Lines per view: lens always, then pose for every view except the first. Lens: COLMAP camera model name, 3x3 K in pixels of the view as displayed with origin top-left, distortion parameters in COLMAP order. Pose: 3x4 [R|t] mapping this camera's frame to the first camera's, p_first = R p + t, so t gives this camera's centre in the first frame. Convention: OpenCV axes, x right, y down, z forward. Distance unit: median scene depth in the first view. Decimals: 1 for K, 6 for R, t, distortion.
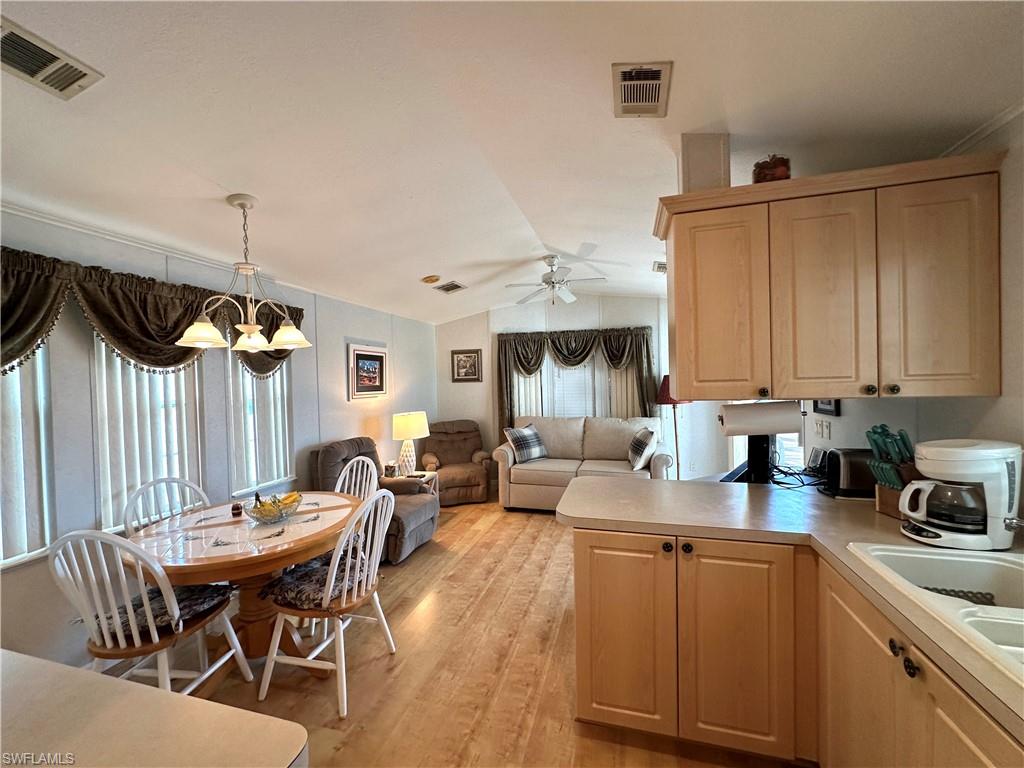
lens RADIAL K [[410.8, 0, 510.6], [0, 410.8, 384.9], [0, 0, 1]] dist [-0.005361, 0.001363]
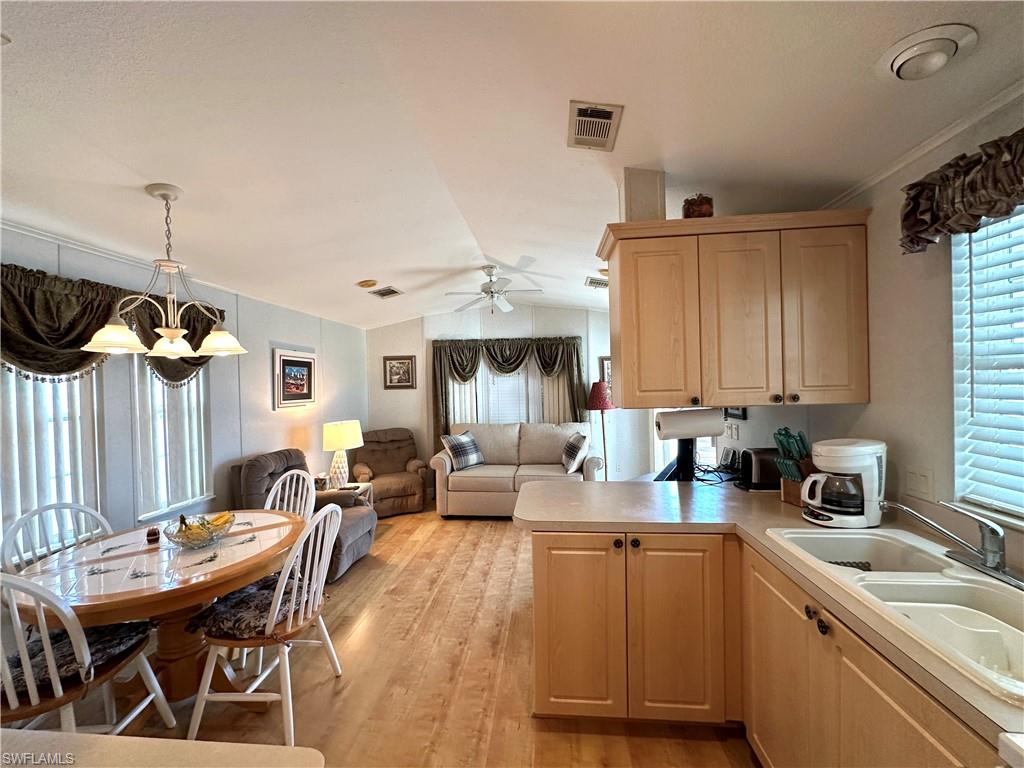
lens RADIAL K [[410.8, 0, 510.8], [0, 410.8, 384.8], [0, 0, 1]] dist [-0.005361, 0.001363]
pose [[0.983223, 0.000461, 0.182407, -0.061024], [0.002053, 0.999905, -0.013598, -0.008170], [-0.182396, 0.013744, 0.983129, -0.017766]]
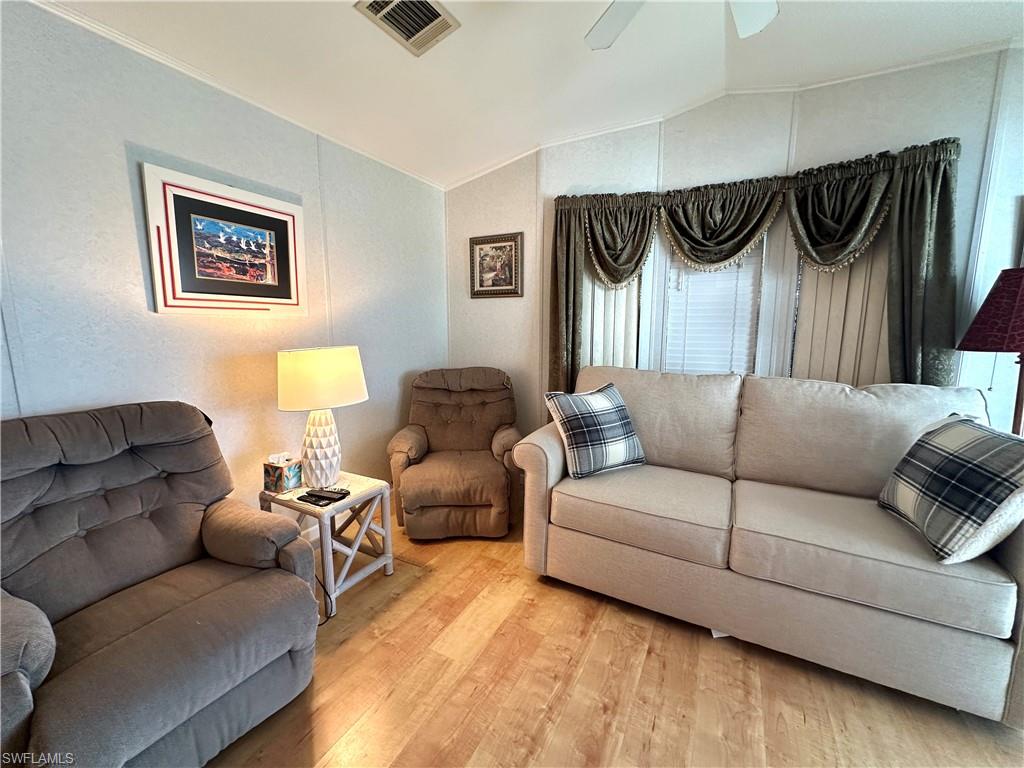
lens RADIAL K [[410.8, 0, 510.2], [0, 410.8, 385.0], [0, 0, 1]] dist [-0.005361, 0.001363]
pose [[0.977021, 0.056698, -0.205465, 0.069583], [-0.028300, 0.989944, 0.138602, 0.075178], [0.211257, -0.129603, 0.968800, 1.107721]]
